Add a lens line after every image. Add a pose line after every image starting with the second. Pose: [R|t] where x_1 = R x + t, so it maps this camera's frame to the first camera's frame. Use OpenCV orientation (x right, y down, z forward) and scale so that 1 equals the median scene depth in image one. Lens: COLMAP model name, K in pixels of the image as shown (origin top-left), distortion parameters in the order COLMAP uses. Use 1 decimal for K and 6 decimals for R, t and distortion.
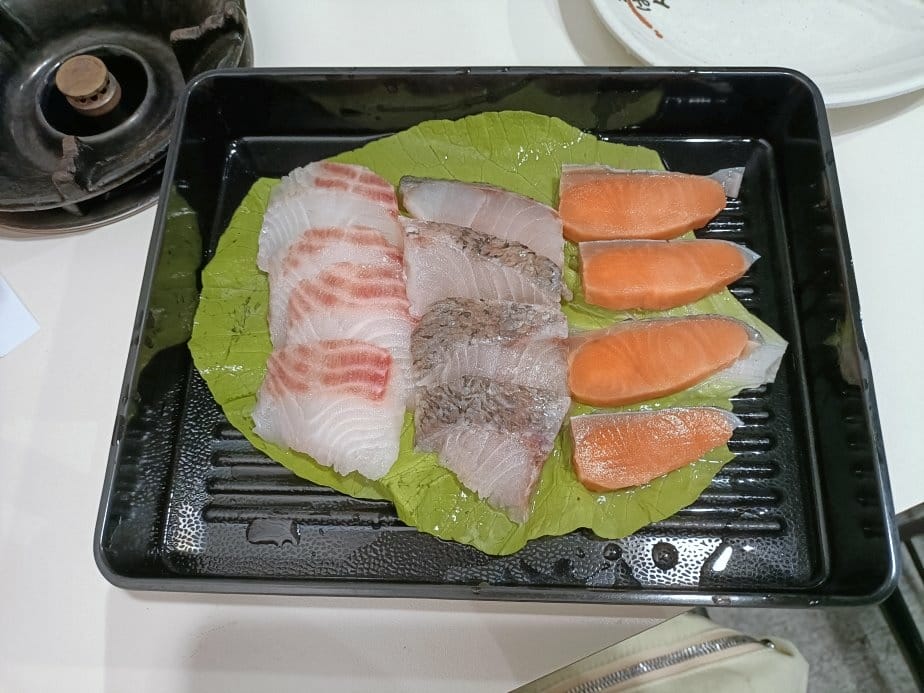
lens RADIAL K [[693.2, 0, 475.1], [0, 693.2, 342.3], [0, 0, 1]] dist [0.026954, -0.007063]
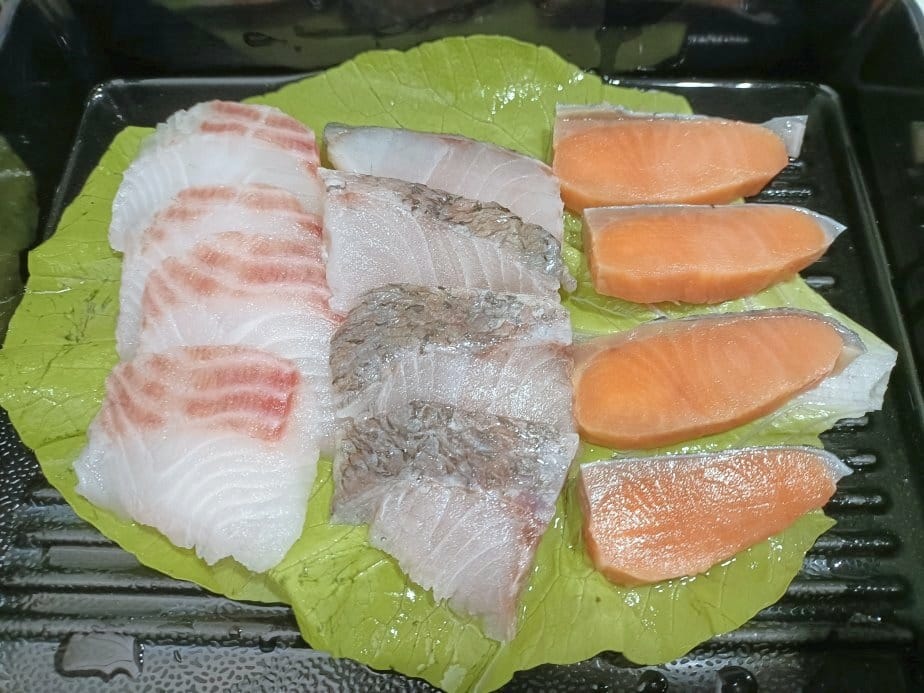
lens RADIAL K [[727.7, 0, 462.0], [0, 727.7, 346.5], [0, 0, 1]] dist [0.007623, -0.057050]
pose [[0.999868, -0.005124, 0.015419, 0.019085], [0.006162, 0.997663, -0.068048, 0.042300], [-0.015035, 0.068134, 0.997563, 0.316371]]
